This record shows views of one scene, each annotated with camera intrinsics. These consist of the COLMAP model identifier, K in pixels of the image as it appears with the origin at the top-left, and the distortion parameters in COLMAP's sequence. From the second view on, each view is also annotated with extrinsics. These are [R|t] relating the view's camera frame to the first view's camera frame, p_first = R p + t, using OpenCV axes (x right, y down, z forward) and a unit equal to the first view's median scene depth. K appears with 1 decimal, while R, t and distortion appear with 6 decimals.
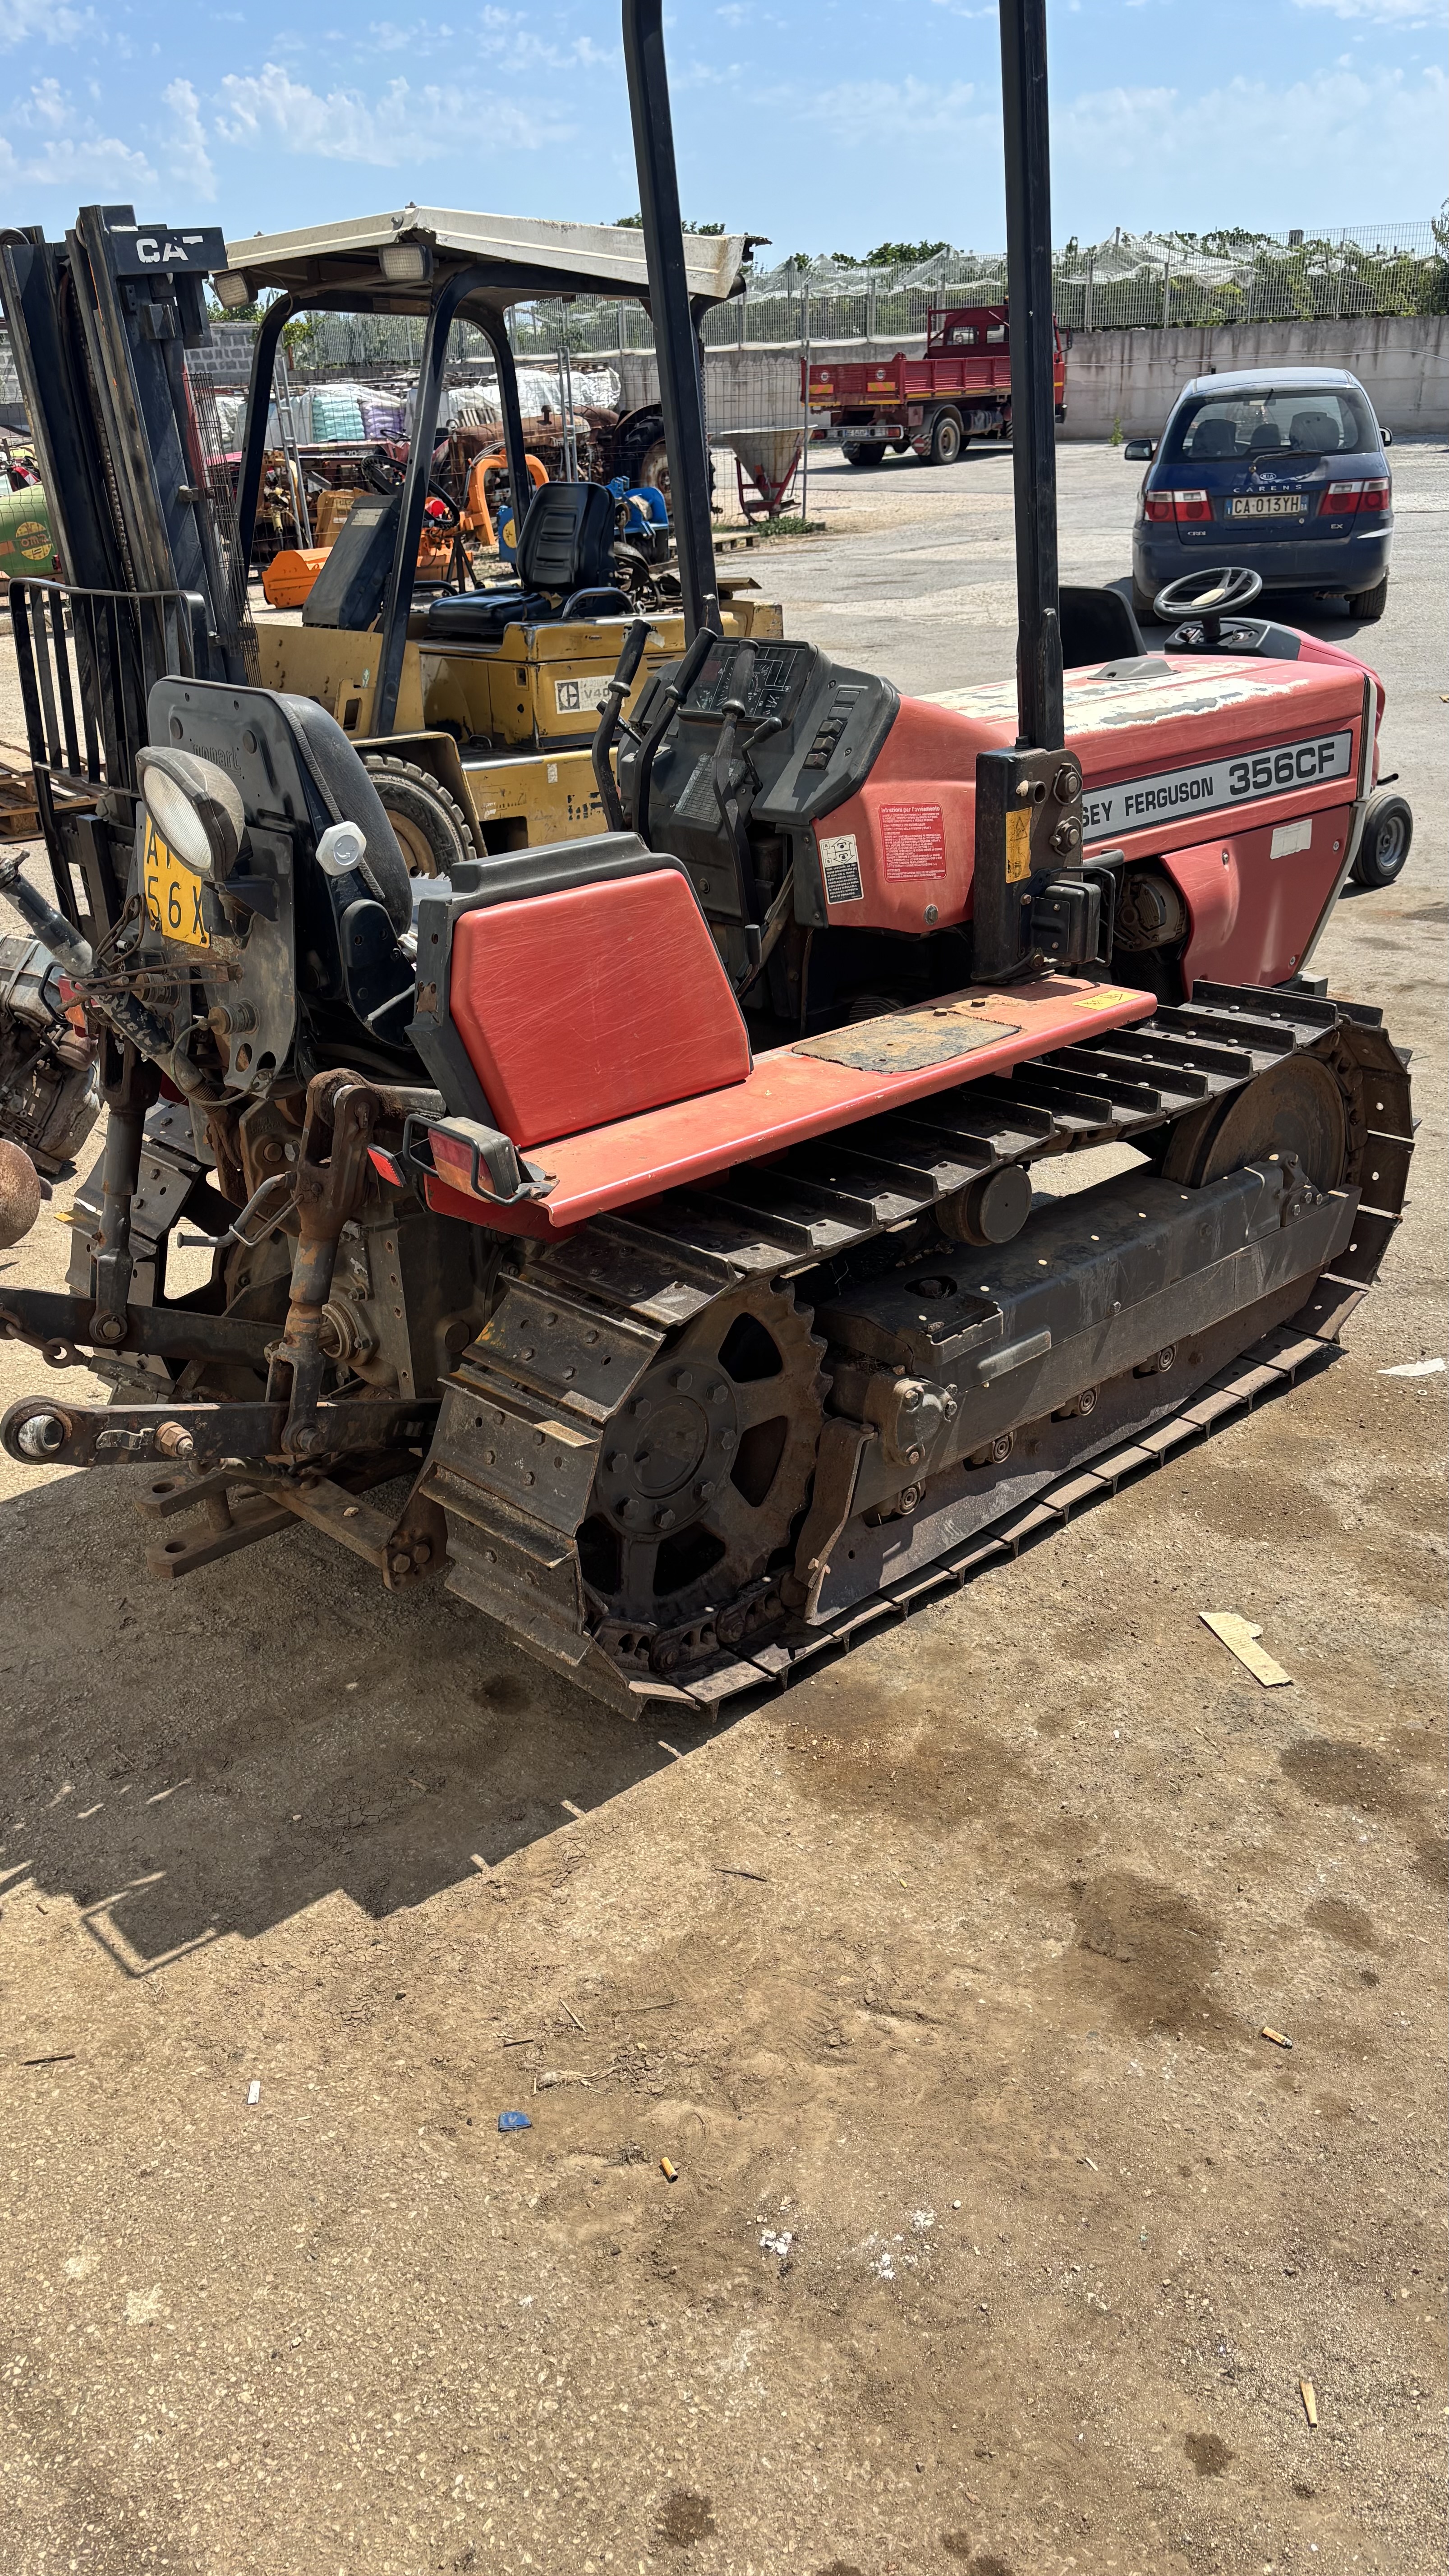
lens RADIAL K [[1924.1, 0, 734.3], [0, 1924.1, 1297.3], [0, 0, 1]] dist [0.013731, 0.000644]
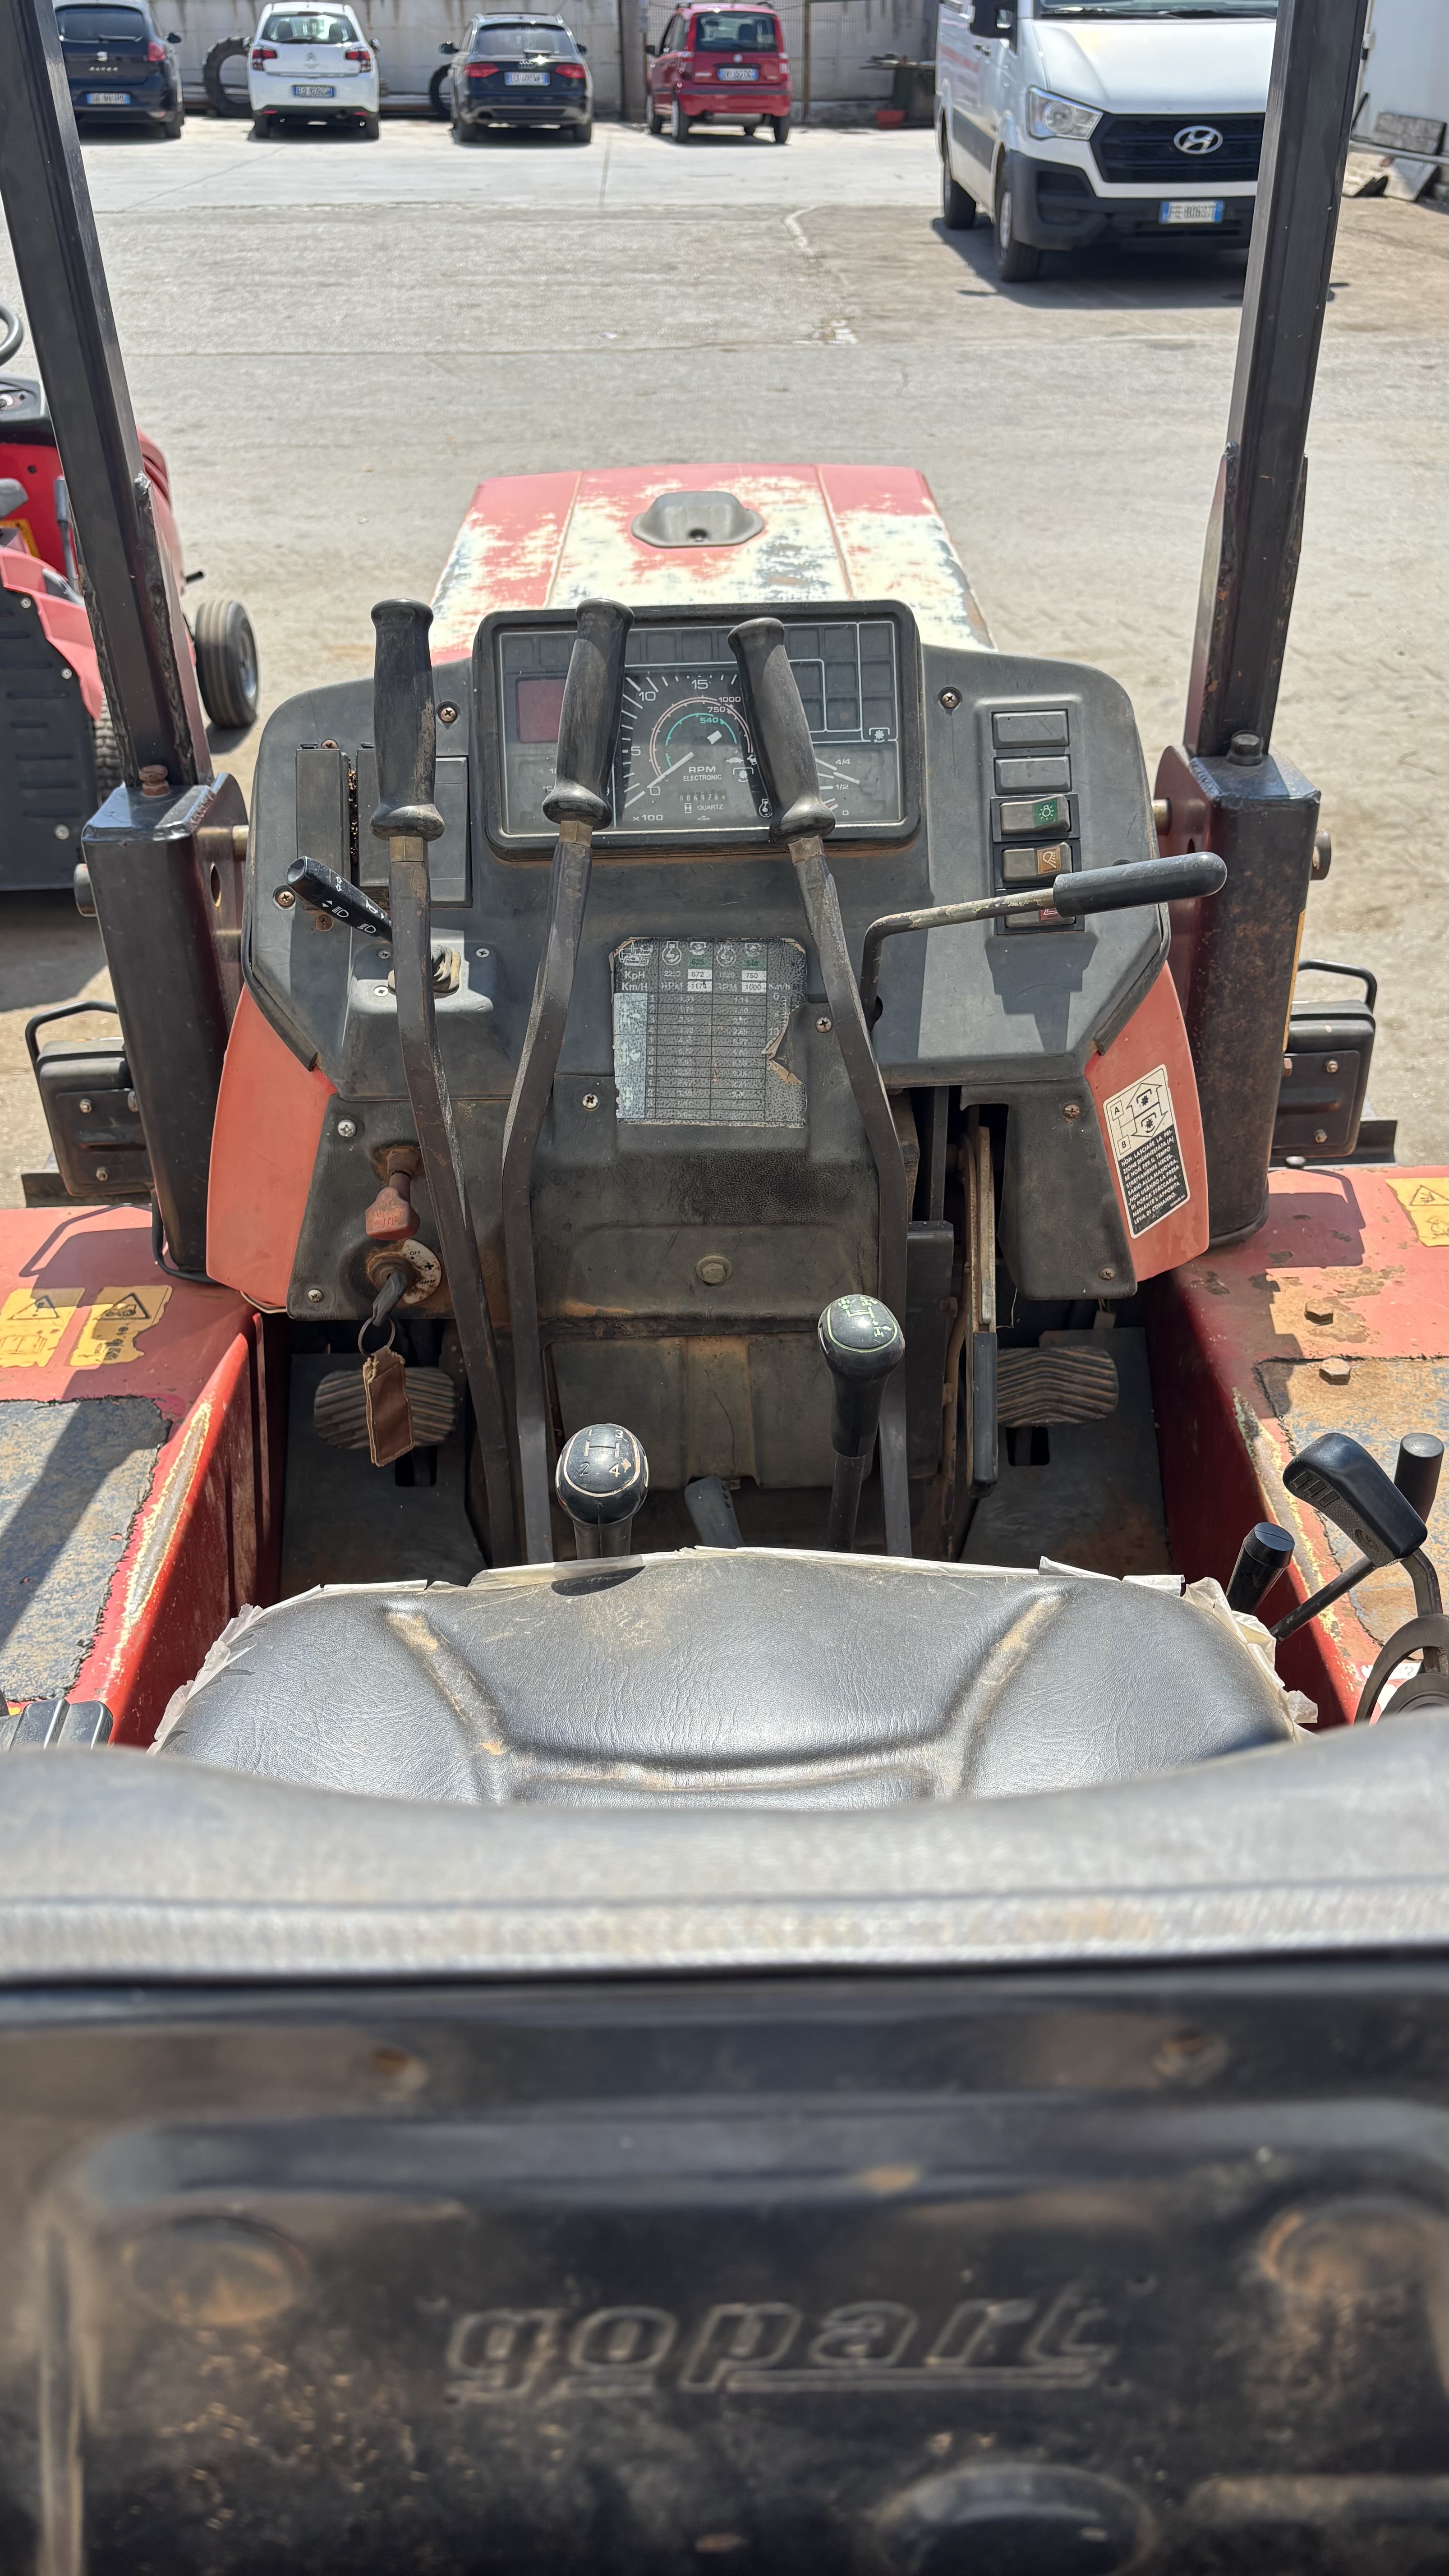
lens RADIAL K [[1924.1, 0, 725.0], [0, 1924.1, 1286.6], [0, 0, 1]] dist [0.013731, 0.000644]
pose [[0.661723, -0.383913, 0.643998, -0.274871], [0.299861, 0.922780, 0.241992, -0.319453], [-0.687172, 0.032978, 0.725746, 0.762075]]
